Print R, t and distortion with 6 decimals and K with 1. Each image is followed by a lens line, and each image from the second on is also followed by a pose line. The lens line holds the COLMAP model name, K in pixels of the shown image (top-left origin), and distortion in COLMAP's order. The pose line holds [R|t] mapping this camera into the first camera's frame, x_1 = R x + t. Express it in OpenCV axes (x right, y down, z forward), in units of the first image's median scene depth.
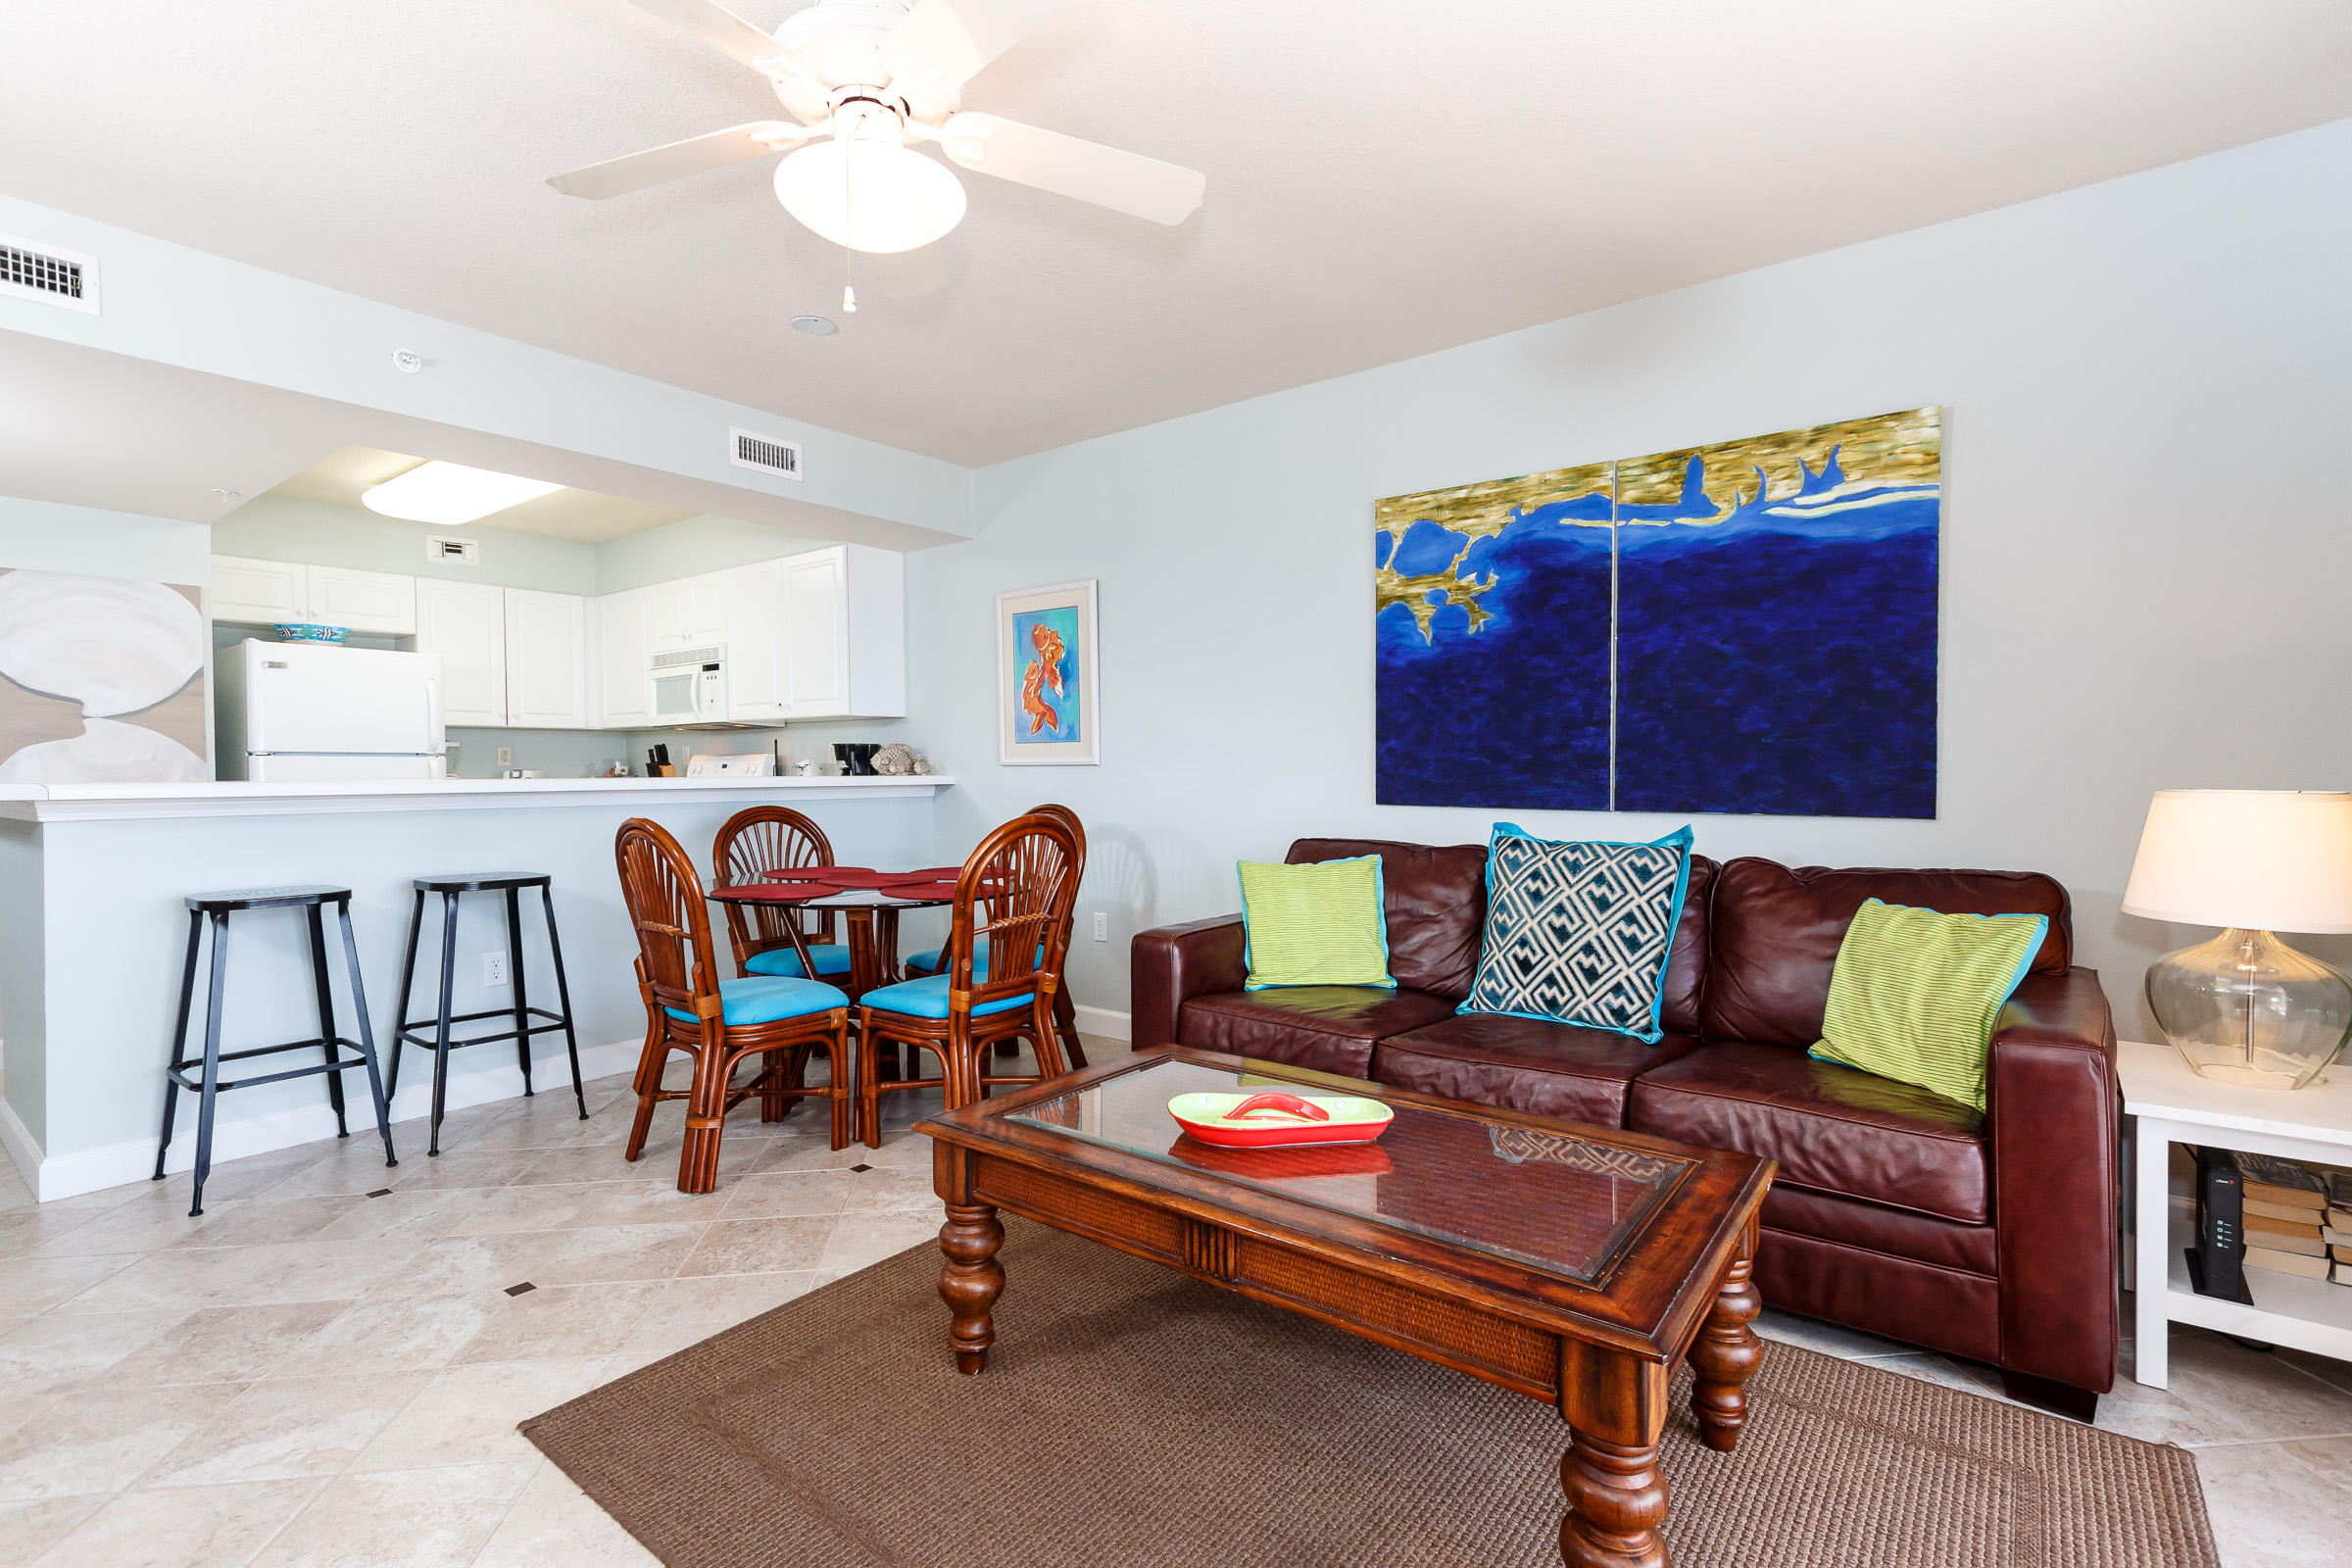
lens RADIAL K [[1140.3, 0, 1230.4], [0, 1140.3, 765.7], [0, 0, 1]] dist [0.011868, -0.002730]
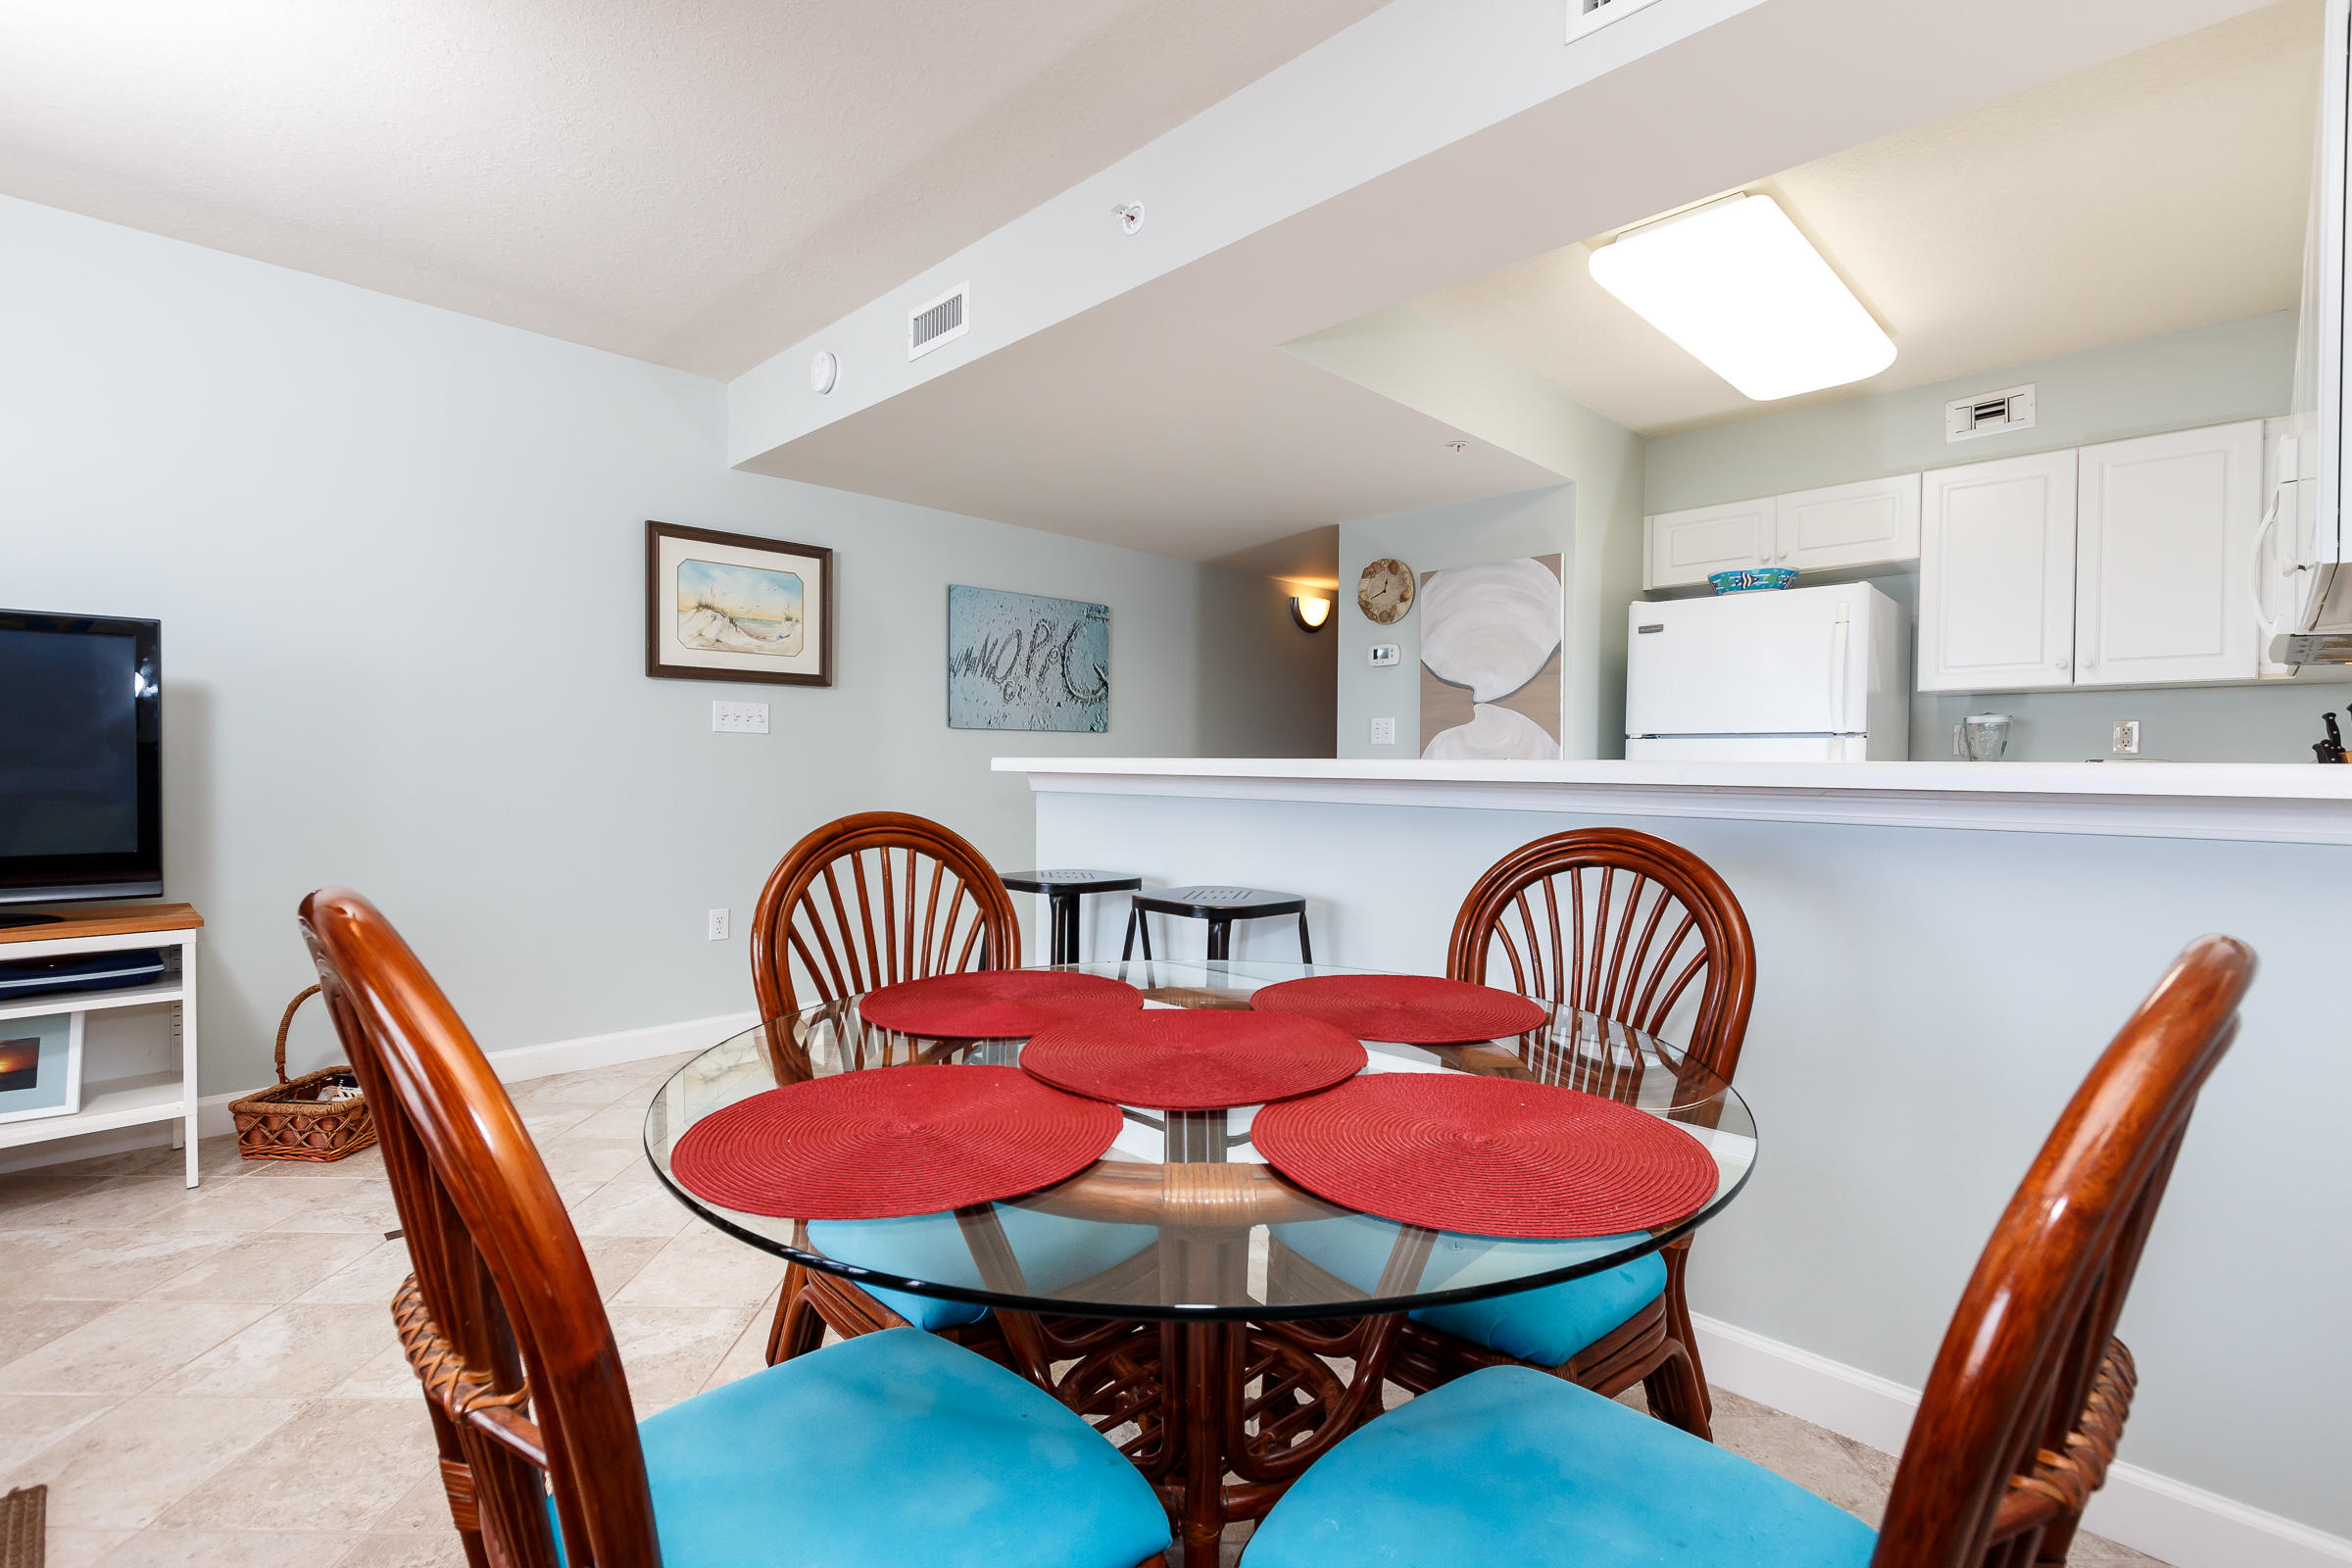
lens RADIAL K [[1140.3, 0, 1159.8], [0, 1140.3, 787.7], [0, 0, 1]] dist [0.011868, -0.002730]
pose [[-0.140830, 0.022248, -0.989784, 0.051787], [0.000881, 0.999750, 0.022347, 0.012187], [0.990033, 0.002275, -0.140814, 1.072998]]
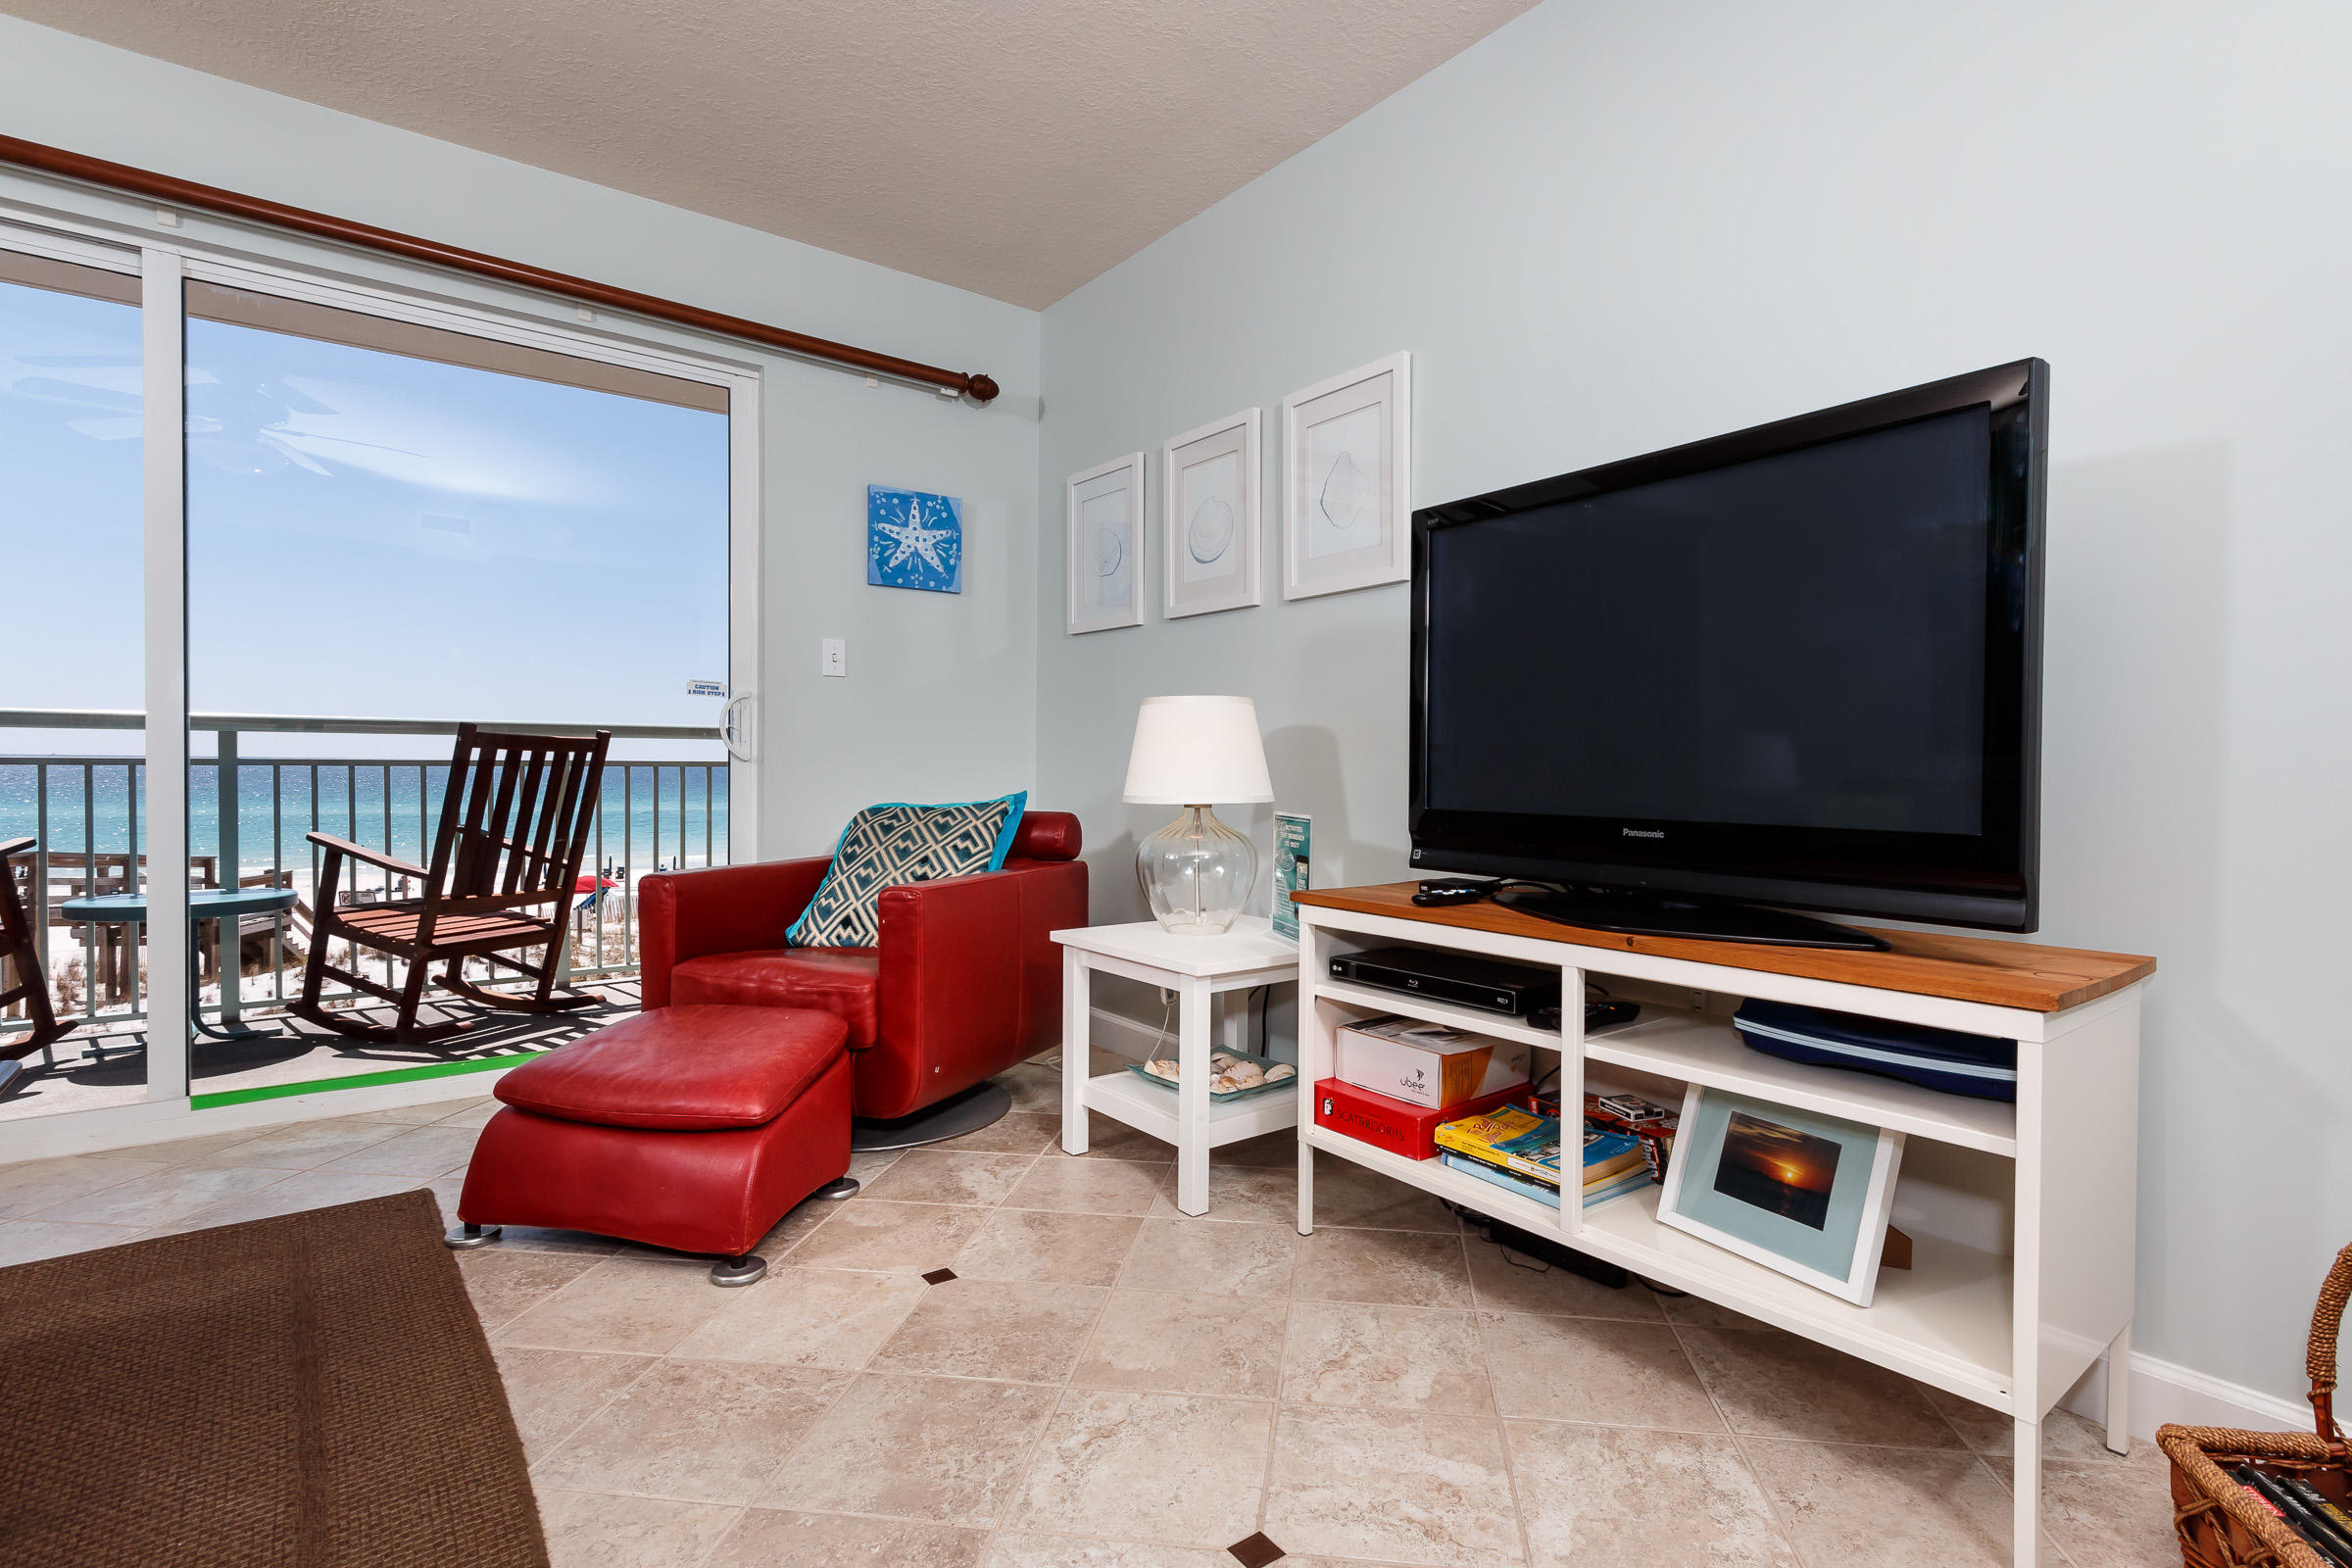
lens RADIAL K [[1140.3, 0, 1251.3], [0, 1140.3, 771.6], [0, 0, 1]] dist [0.011868, -0.002730]
pose [[-0.971873, -0.011826, 0.235209, -0.485524], [-0.012140, 0.999926, 0.000111, 0.055304], [-0.235193, -0.002747, -0.971945, 0.705281]]
